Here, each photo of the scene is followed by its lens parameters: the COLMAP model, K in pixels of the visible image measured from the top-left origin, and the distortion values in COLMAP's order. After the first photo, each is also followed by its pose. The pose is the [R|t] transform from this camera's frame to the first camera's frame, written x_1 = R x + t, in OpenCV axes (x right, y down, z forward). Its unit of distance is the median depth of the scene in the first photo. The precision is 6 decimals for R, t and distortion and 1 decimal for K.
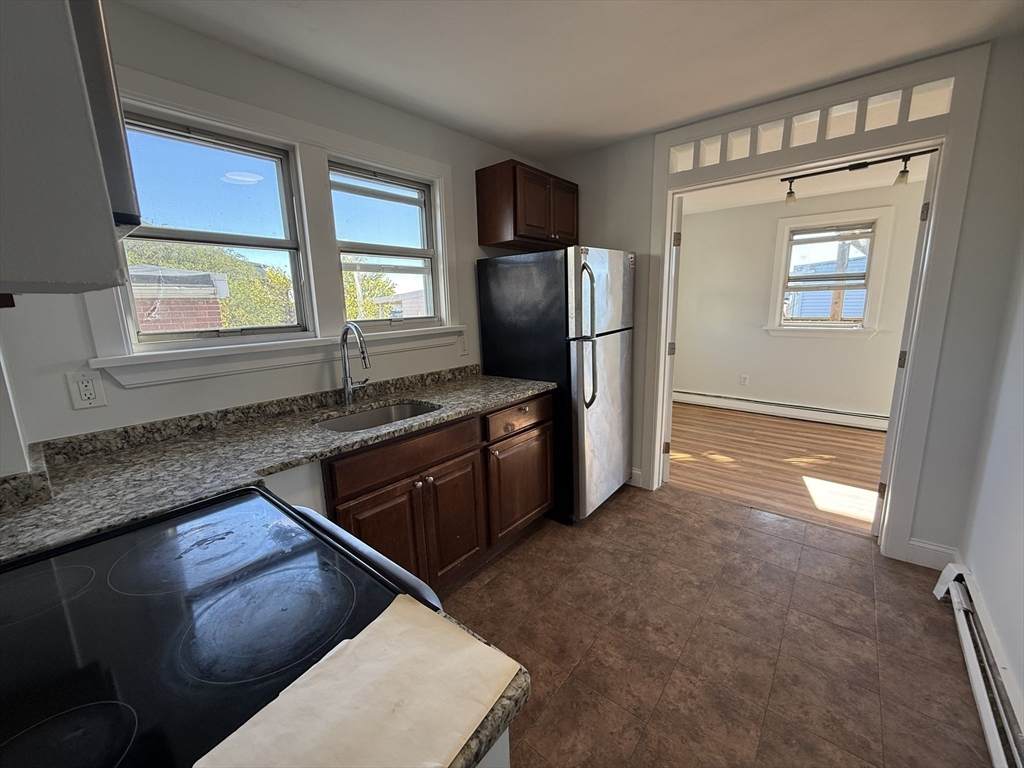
lens RADIAL K [[427.0, 0, 512.4], [0, 427.0, 381.1], [0, 0, 1]] dist [0.000402, 0.000028]
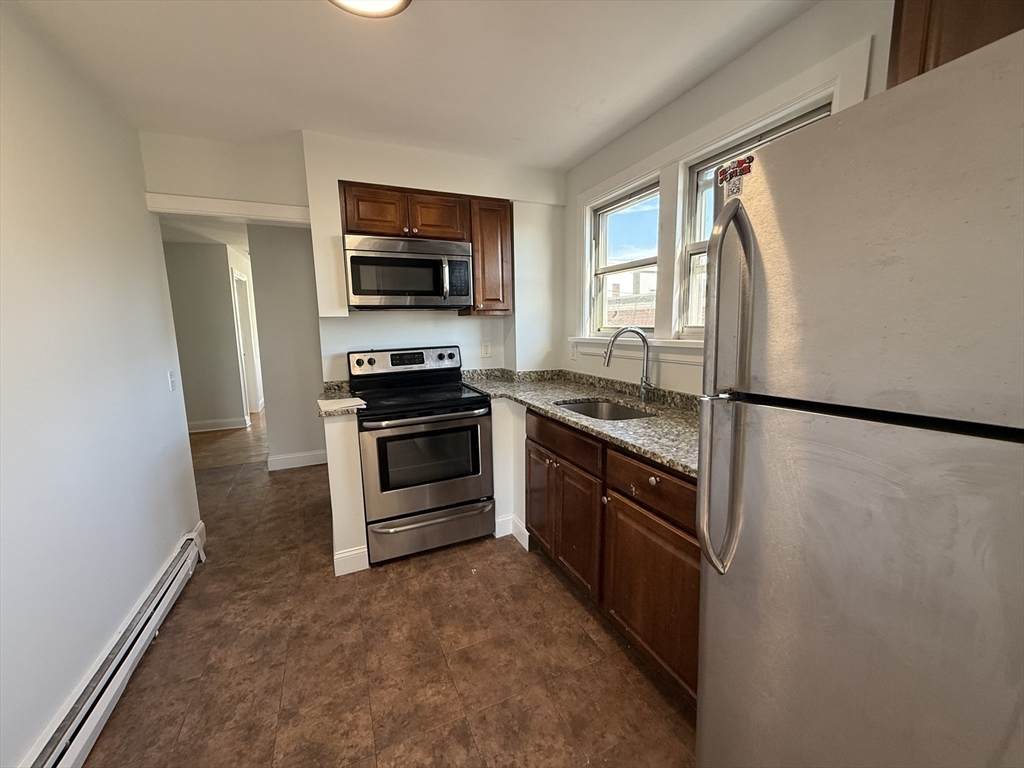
lens RADIAL K [[427.0, 0, 512.4], [0, 427.0, 381.1], [0, 0, 1]] dist [0.000402, 0.000028]
pose [[-0.481197, 0.156412, -0.862545, 0.820961], [-0.123094, 0.962148, 0.243146, -0.254473], [0.867927, 0.223175, -0.443729, 1.373700]]
